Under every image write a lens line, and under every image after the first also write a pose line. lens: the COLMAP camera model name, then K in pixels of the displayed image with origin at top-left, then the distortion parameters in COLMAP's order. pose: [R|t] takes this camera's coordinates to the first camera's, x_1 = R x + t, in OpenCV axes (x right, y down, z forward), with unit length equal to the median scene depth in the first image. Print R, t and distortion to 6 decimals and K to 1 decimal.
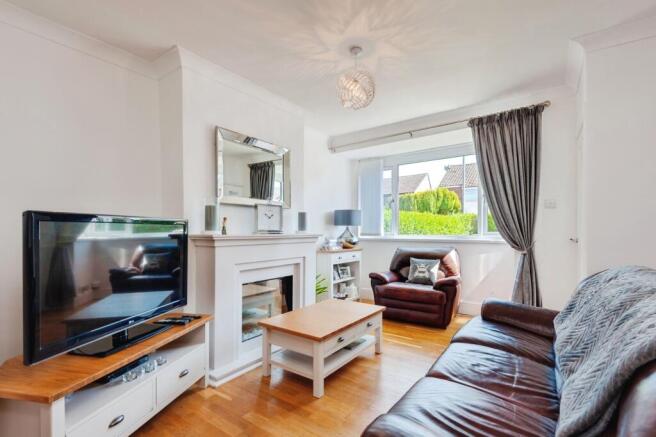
lens RADIAL K [[288.3, 0, 325.4], [0, 288.3, 229.6], [0, 0, 1]] dist [0.026385, -0.000001]
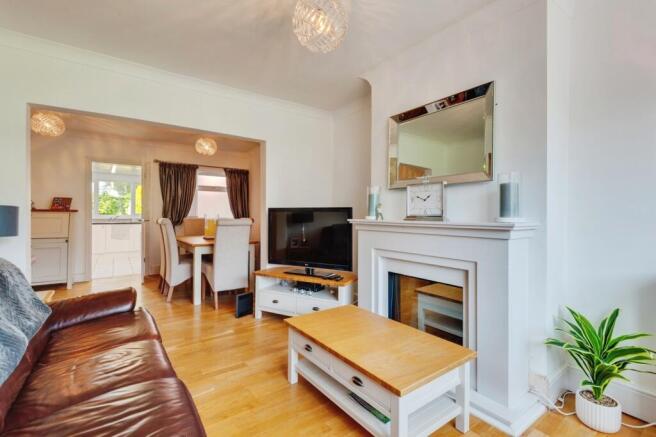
lens RADIAL K [[301.5, 0, 328.0], [0, 301.5, 221.6], [0, 0, 1]] dist [0.001356, -0.000347]
pose [[-0.304659, 0.010809, -0.952400, 0.631014], [-0.004994, 0.999904, 0.012946, 0.009955], [0.952448, 0.008700, -0.304576, 0.989078]]
